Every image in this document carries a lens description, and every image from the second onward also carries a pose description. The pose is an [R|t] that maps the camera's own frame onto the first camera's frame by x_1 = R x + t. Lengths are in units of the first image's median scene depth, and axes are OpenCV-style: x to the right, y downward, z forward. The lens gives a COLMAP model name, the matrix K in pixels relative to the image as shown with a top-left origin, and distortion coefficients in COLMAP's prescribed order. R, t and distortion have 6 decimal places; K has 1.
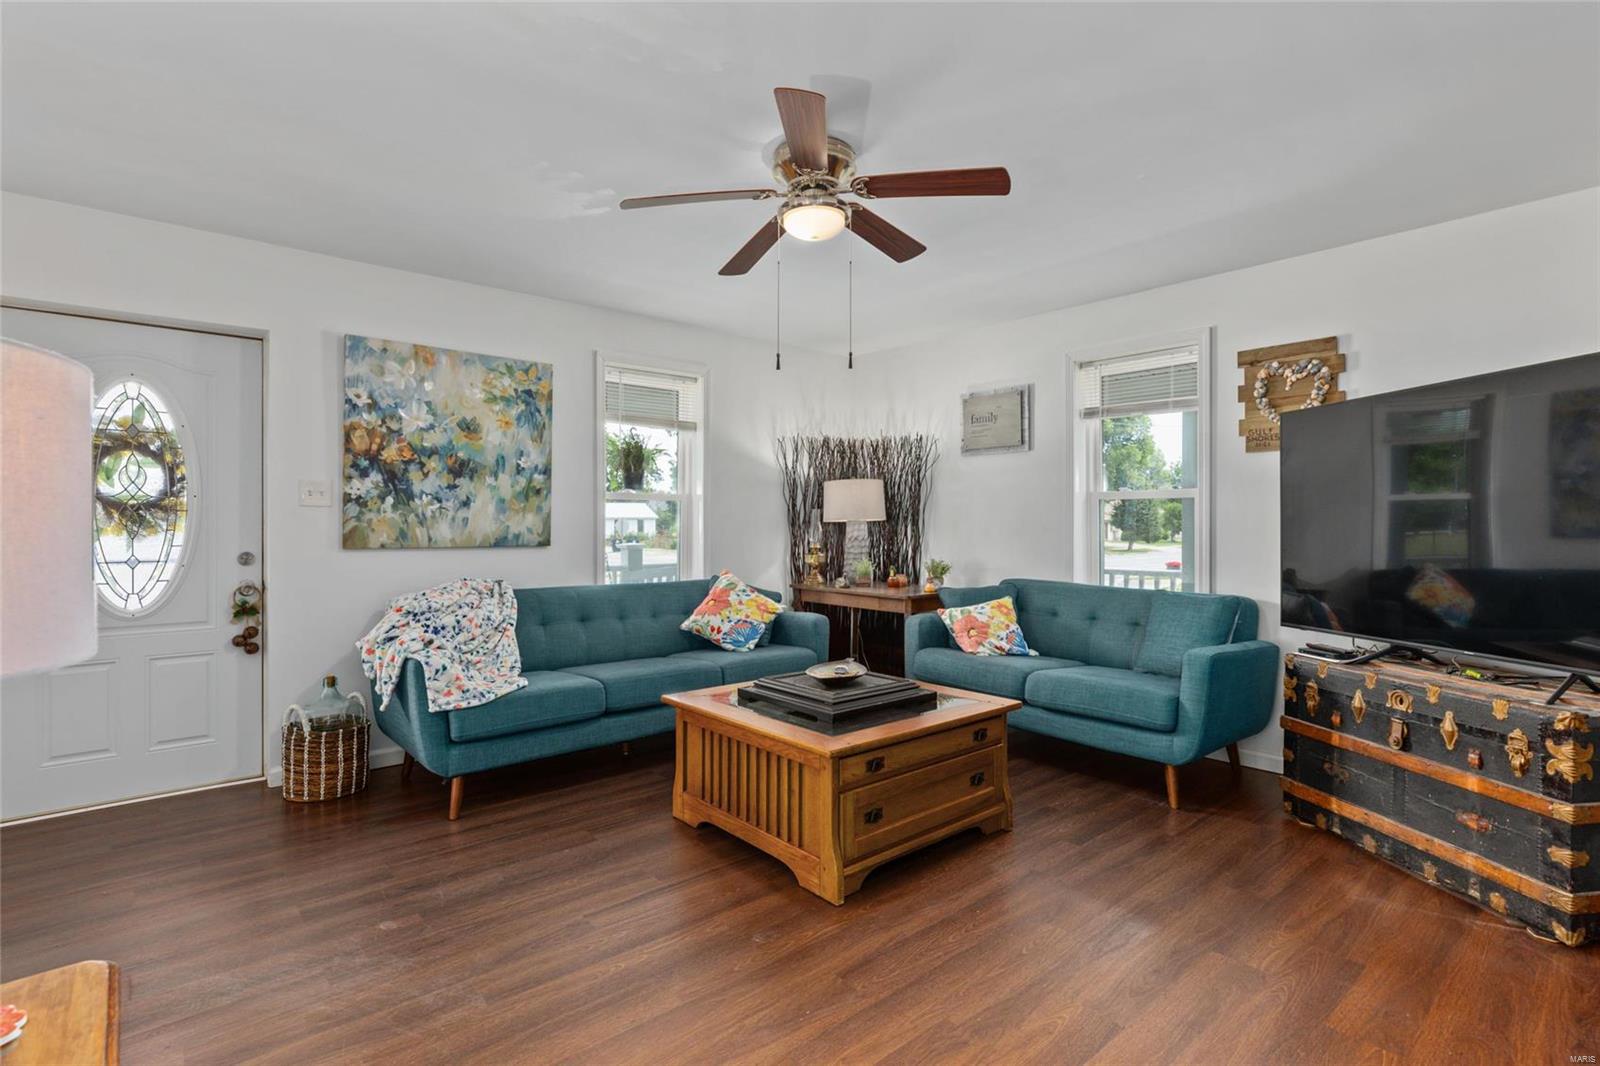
lens RADIAL K [[783.3, 0, 804.0], [0, 783.3, 527.5], [0, 0, 1]] dist [-0.002559, 0.000016]
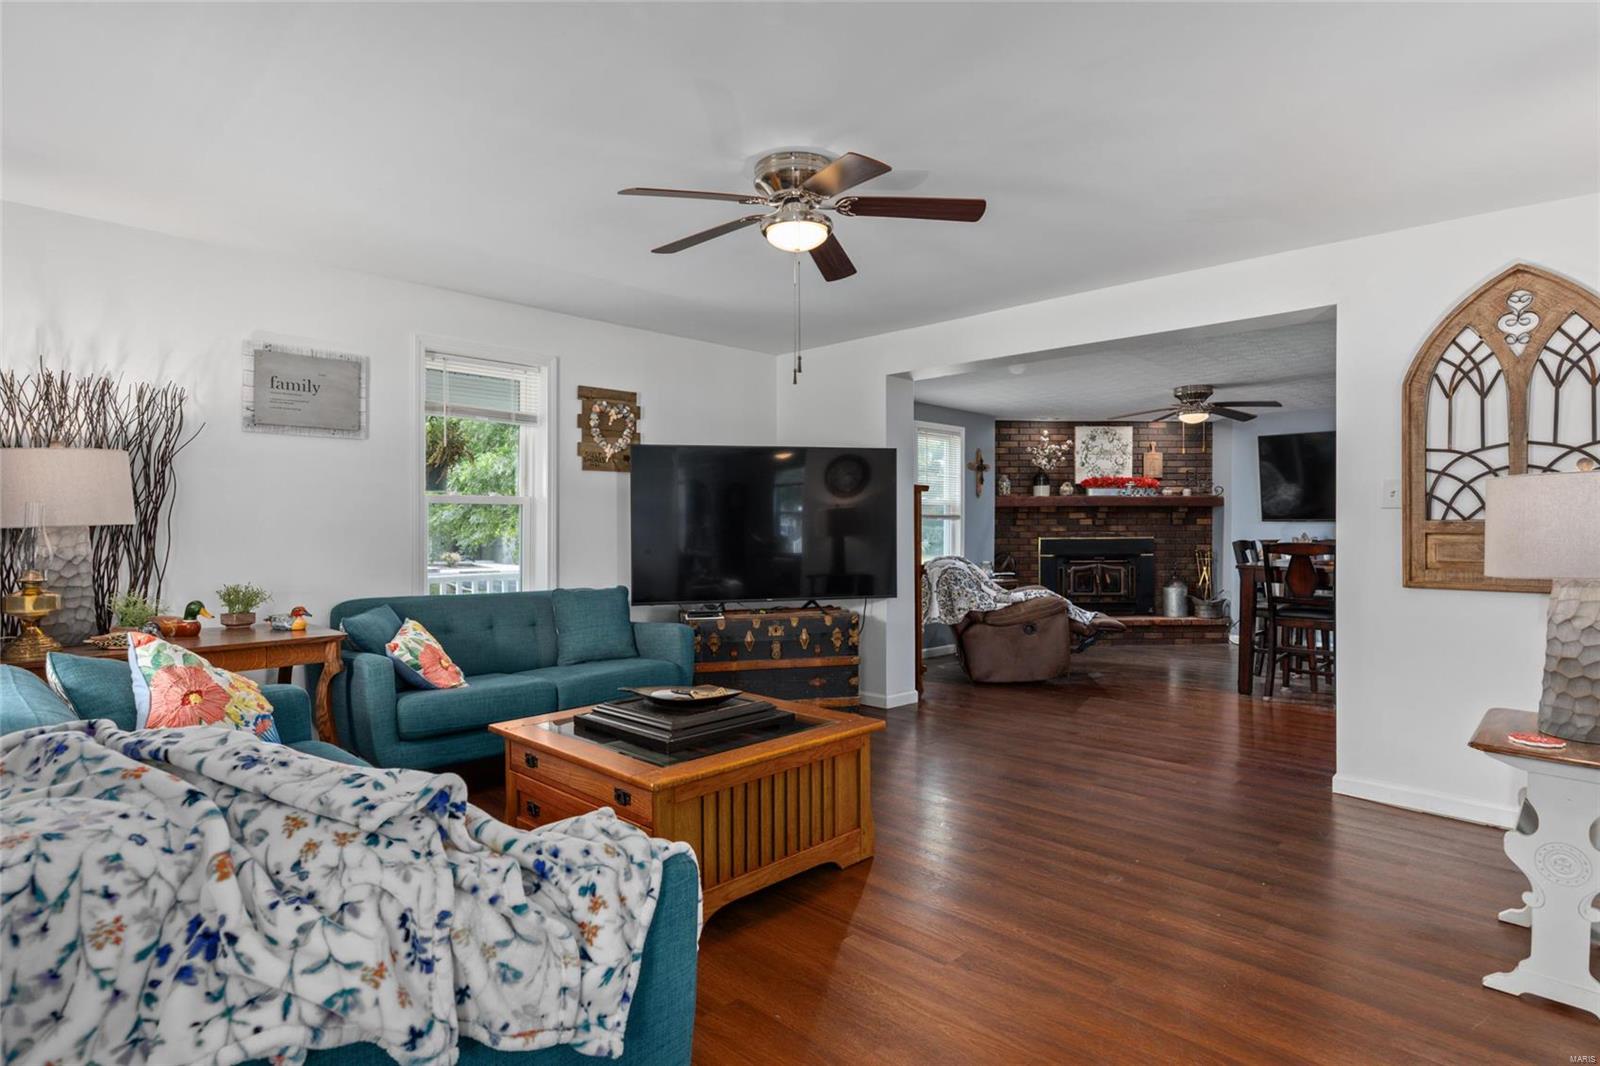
lens RADIAL K [[856.4, 0, 796.5], [0, 856.4, 526.2], [0, 0, 1]] dist [-0.001357, -0.000130]
pose [[-0.098772, -0.000869, 0.995110, -0.803653], [0.006318, 0.999979, 0.001500, -0.008407], [-0.995090, 0.006435, -0.098764, 0.814048]]
